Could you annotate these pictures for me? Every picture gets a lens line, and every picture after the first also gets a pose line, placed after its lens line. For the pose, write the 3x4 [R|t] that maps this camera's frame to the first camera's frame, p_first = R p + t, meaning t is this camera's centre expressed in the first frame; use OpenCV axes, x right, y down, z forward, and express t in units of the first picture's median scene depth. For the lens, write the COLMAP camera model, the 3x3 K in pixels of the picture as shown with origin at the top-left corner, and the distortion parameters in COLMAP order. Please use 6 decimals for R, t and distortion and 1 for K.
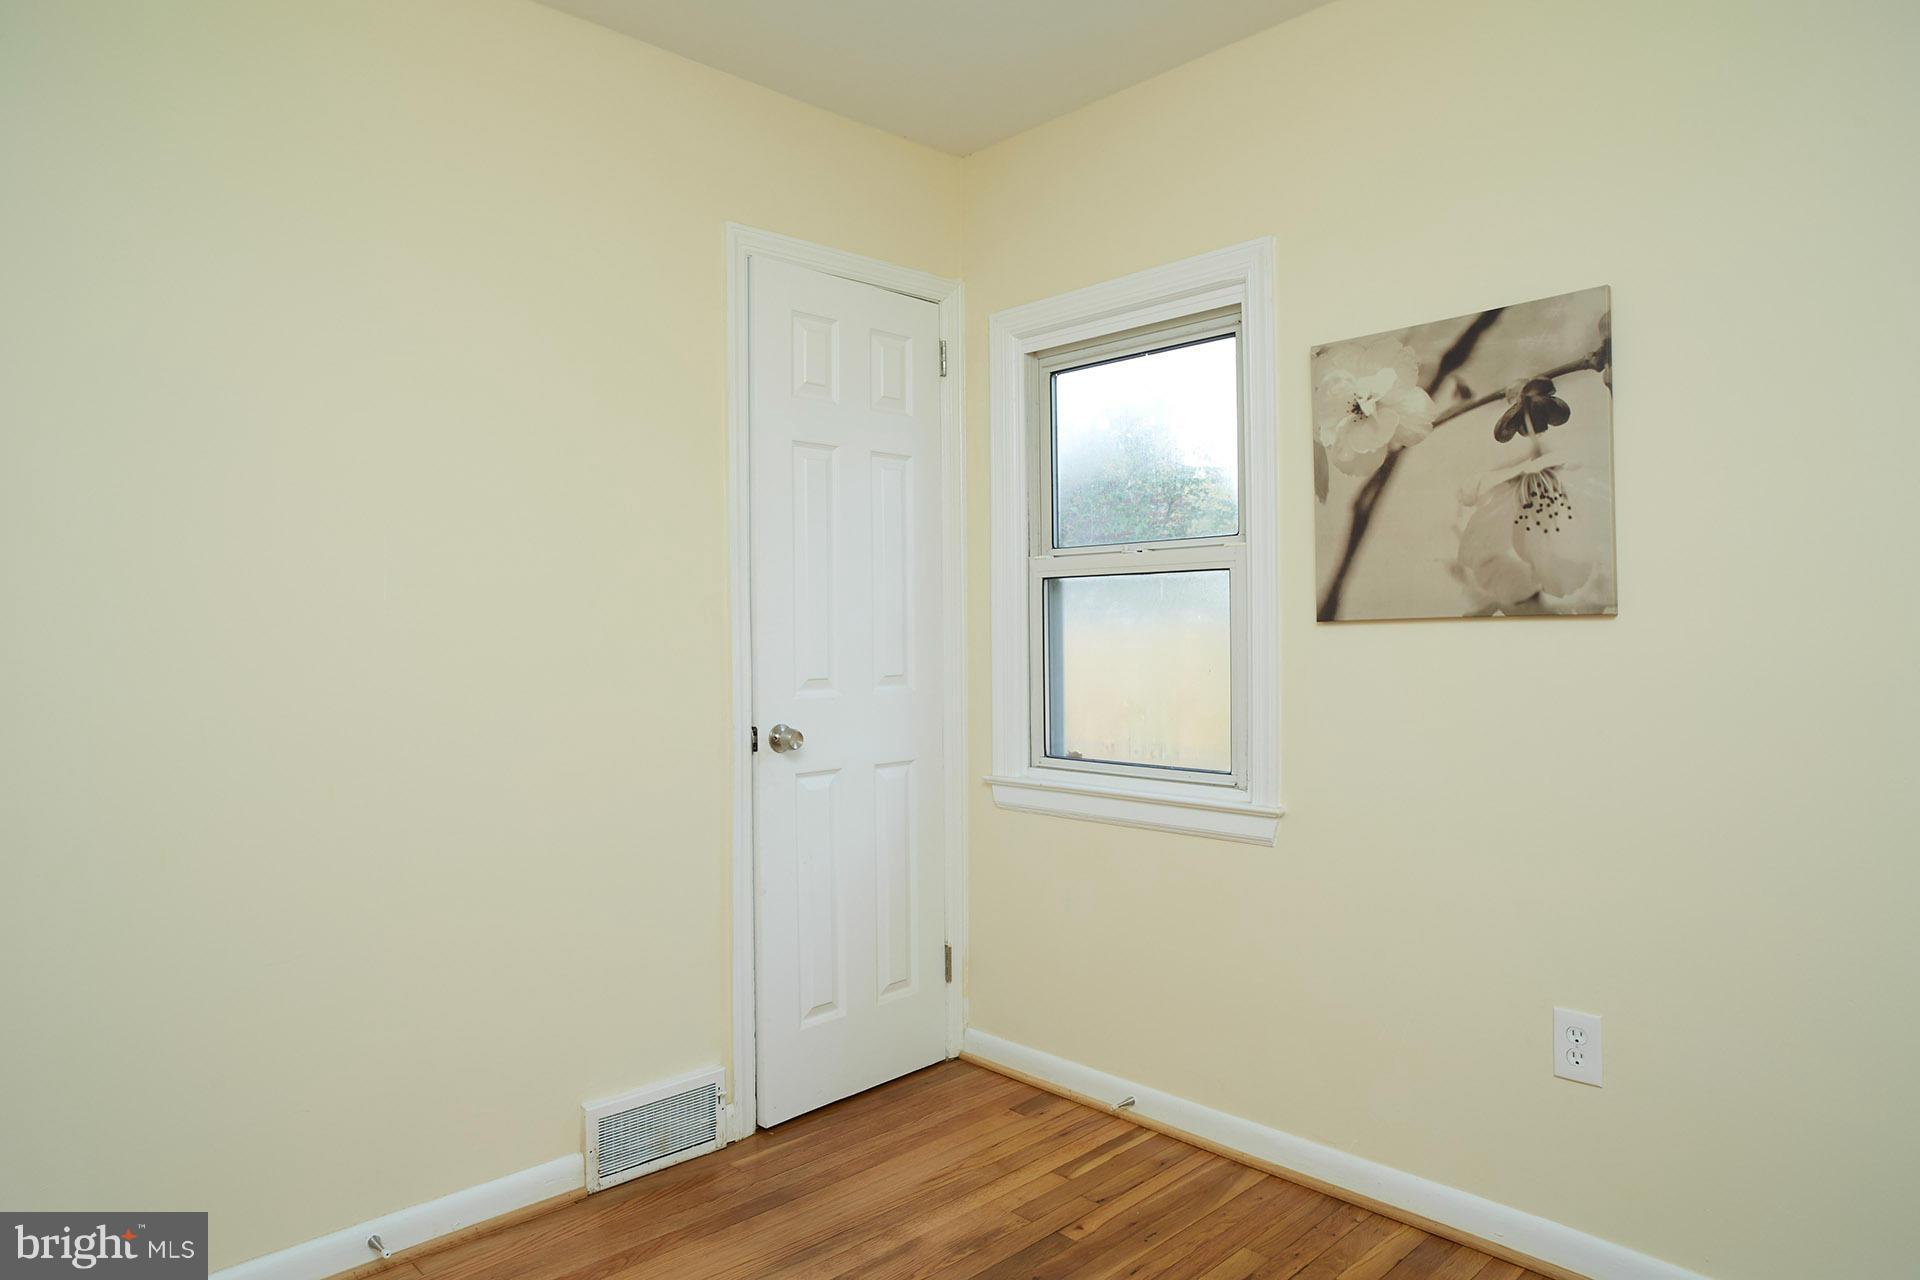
lens RADIAL K [[1155.3, 0, 973.3], [0, 1155.3, 627.6], [0, 0, 1]] dist [-0.045710, 0.038089]
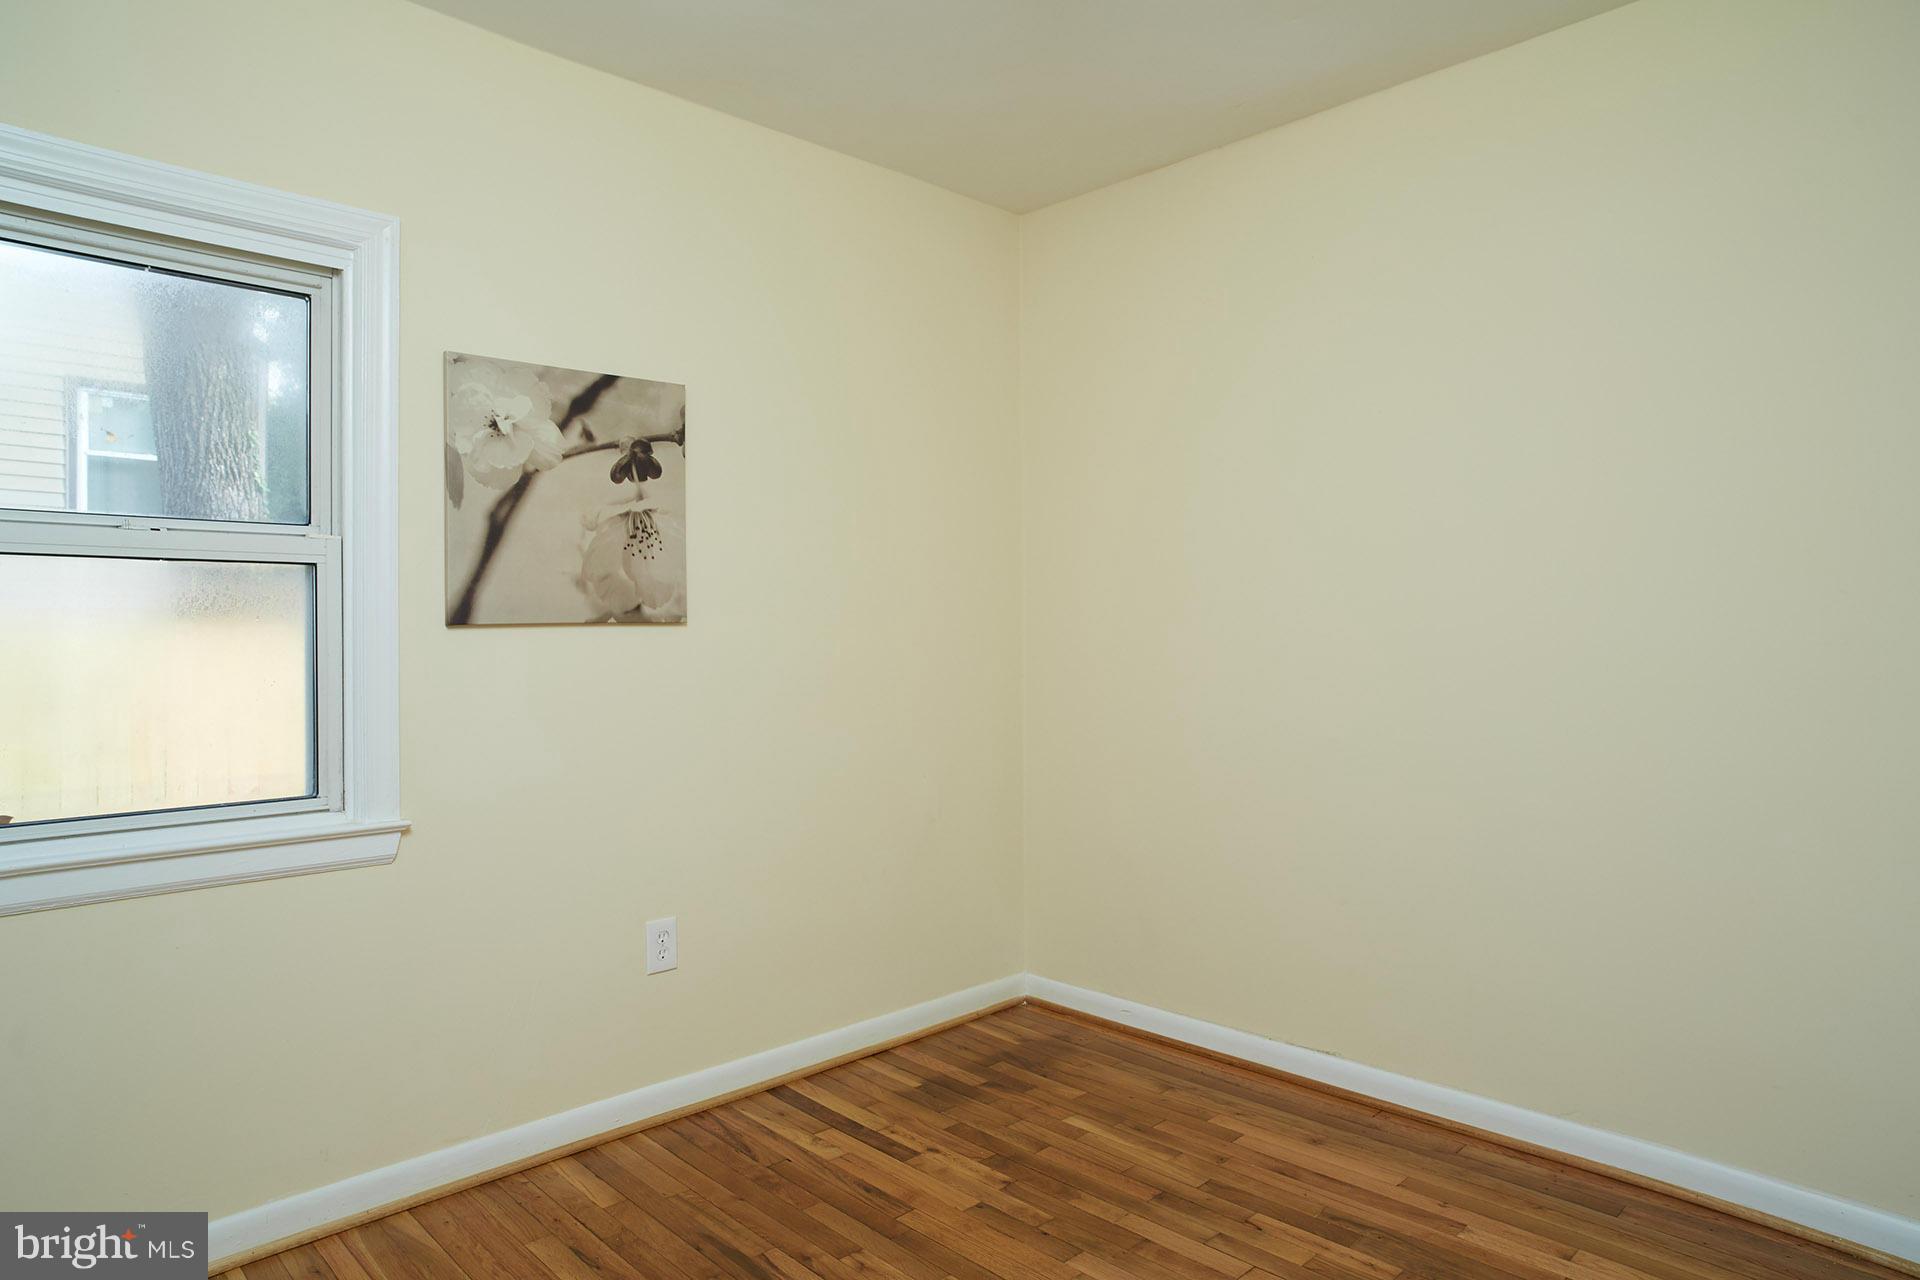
lens RADIAL K [[1155.3, 0, 956.7], [0, 1155.3, 623.9], [0, 0, 1]] dist [-0.045710, 0.038089]
pose [[0.007191, 0.012287, 0.999899, -0.762134], [0.002038, 0.999922, -0.012302, 0.007413], [-0.999972, 0.002127, 0.007165, 0.600308]]
